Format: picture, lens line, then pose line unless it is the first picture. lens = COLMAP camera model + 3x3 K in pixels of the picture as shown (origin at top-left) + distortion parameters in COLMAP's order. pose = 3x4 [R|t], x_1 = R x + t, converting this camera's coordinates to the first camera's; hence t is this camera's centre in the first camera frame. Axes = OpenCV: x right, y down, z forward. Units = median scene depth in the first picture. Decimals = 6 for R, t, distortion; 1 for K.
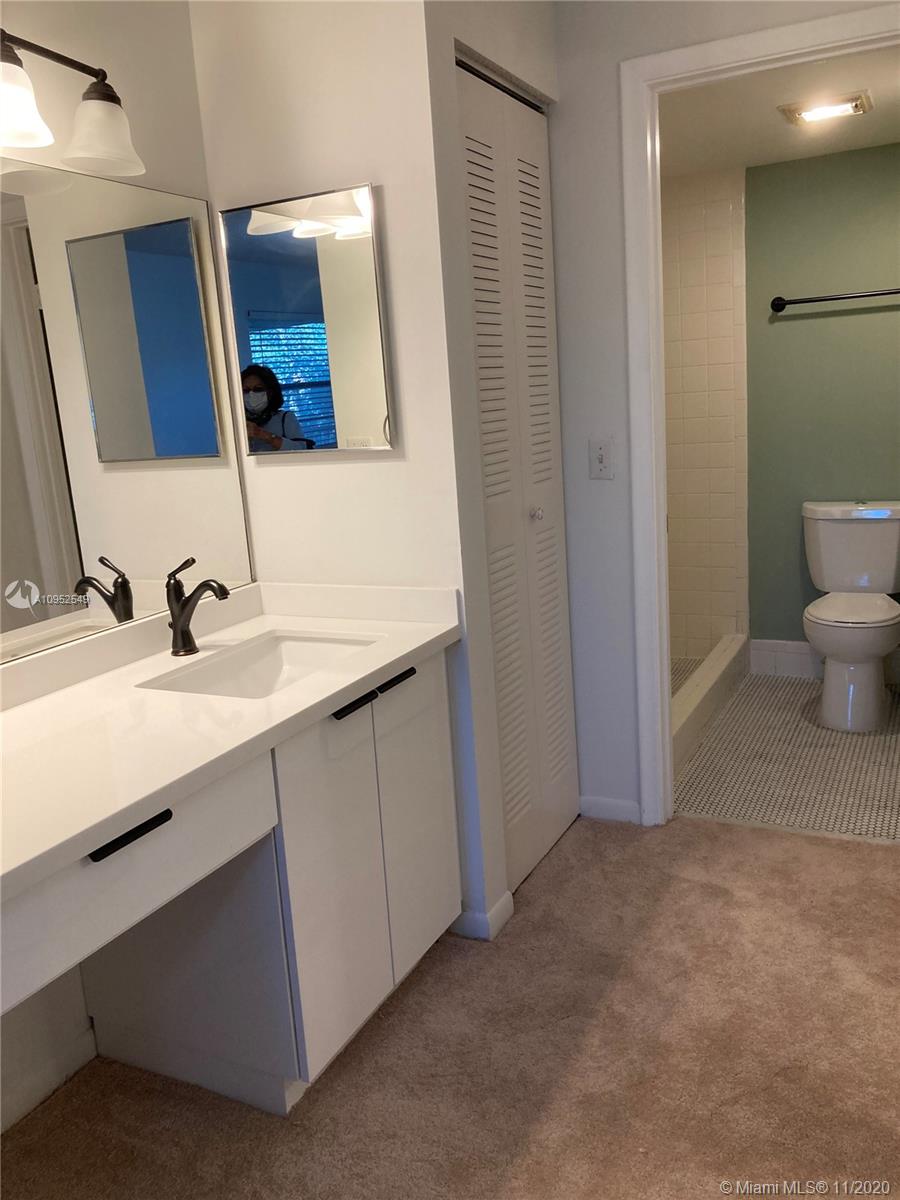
lens RADIAL K [[999.5, 0, 457.8], [0, 999.5, 603.5], [0, 0, 1]] dist [0.042346, -0.032105]
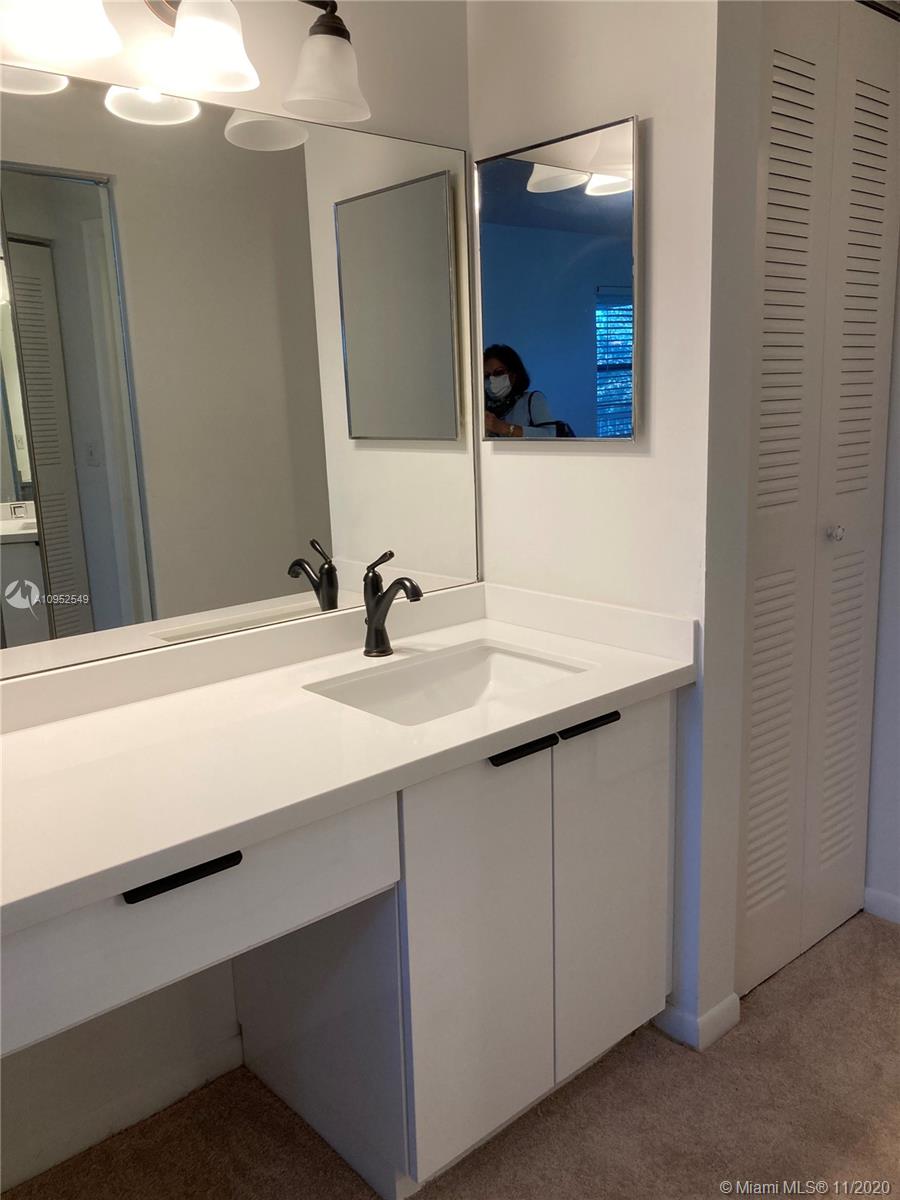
lens RADIAL K [[999.5, 0, 447.1], [0, 999.5, 598.9], [0, 0, 1]] dist [0.042346, -0.032105]
pose [[0.926519, 0.115274, -0.358154, 0.103443], [-0.110299, 0.993304, 0.034363, -0.037860], [0.359717, 0.007666, 0.933030, 0.177098]]
